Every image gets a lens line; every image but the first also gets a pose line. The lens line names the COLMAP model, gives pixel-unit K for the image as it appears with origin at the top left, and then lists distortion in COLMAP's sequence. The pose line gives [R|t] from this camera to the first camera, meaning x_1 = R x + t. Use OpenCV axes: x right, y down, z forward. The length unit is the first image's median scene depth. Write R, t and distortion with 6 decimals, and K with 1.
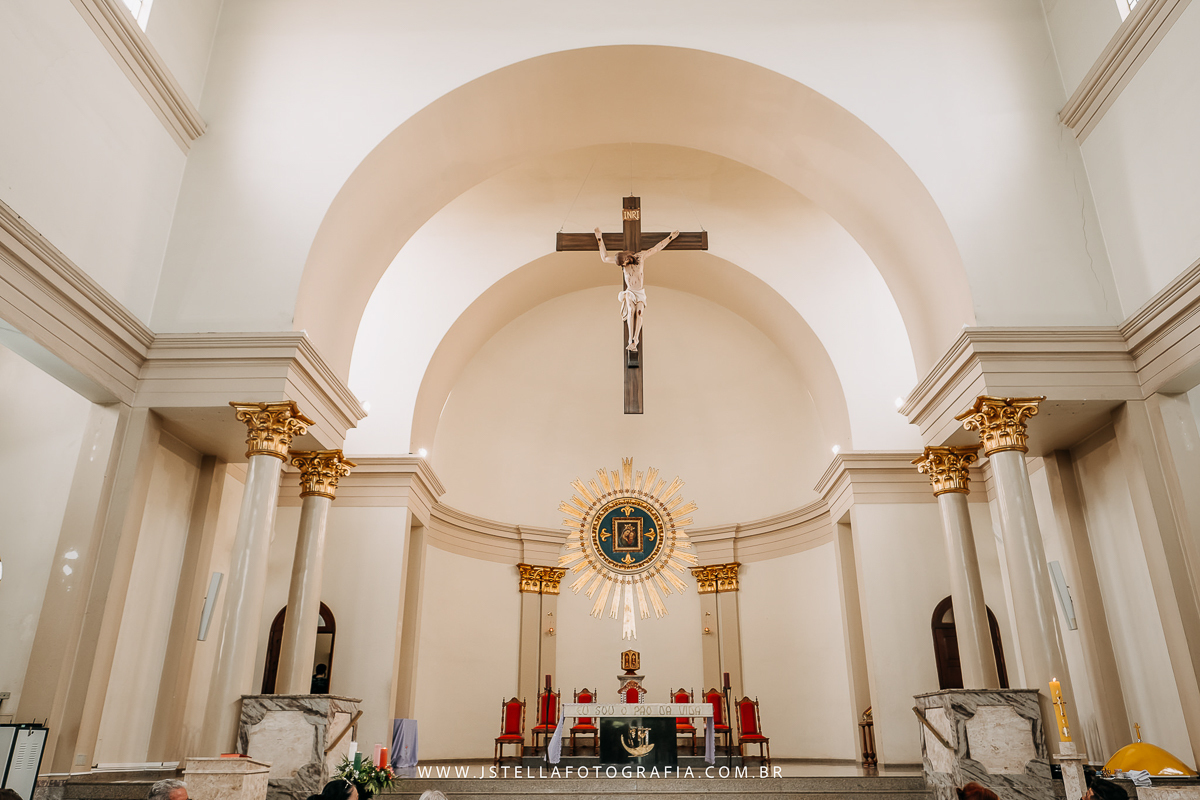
lens RADIAL K [[848.8, 0, 613.0], [0, 848.8, 402.0], [0, 0, 1]] dist [-0.003549, -0.002166]
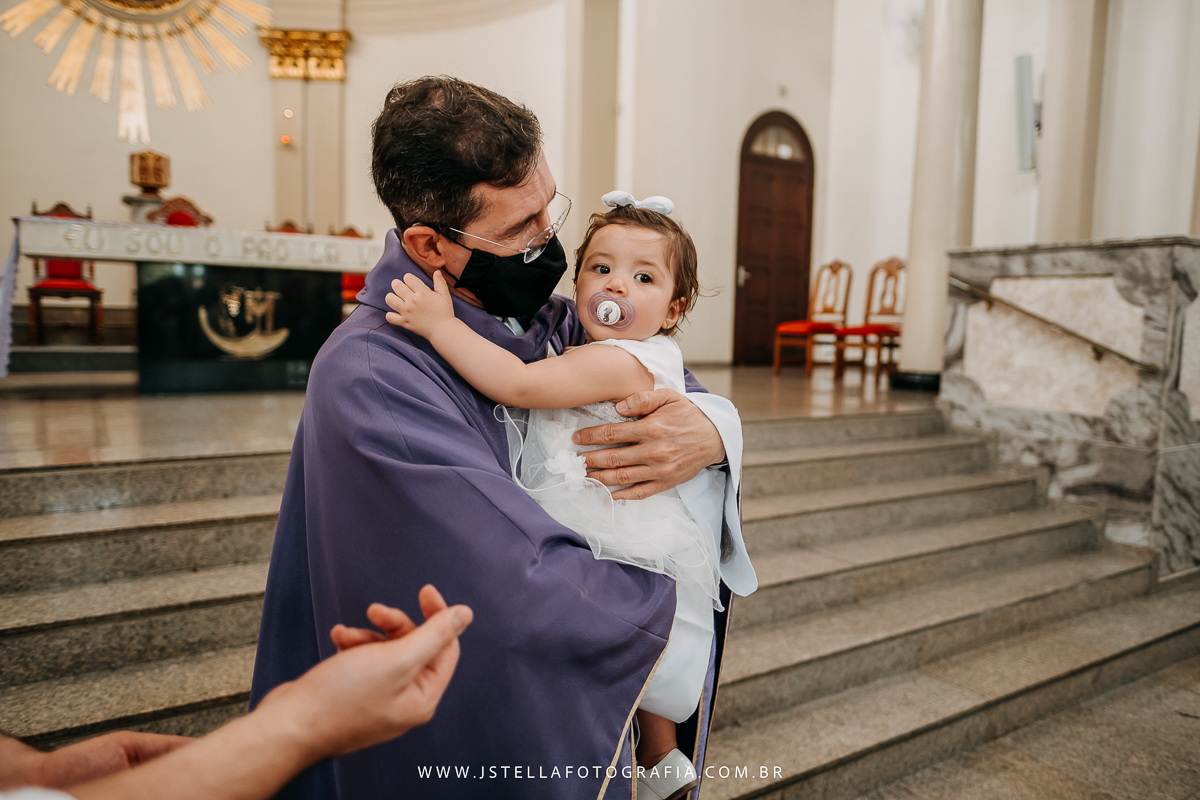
lens RADIAL K [[848.8, 0, 613.0], [0, 848.8, 402.0], [0, 0, 1]] dist [-0.003549, -0.002166]
pose [[0.837952, -0.032628, 0.544767, -0.025319], [-0.224872, 0.888890, 0.399134, 0.136104], [-0.497261, -0.456958, 0.737510, 0.348868]]
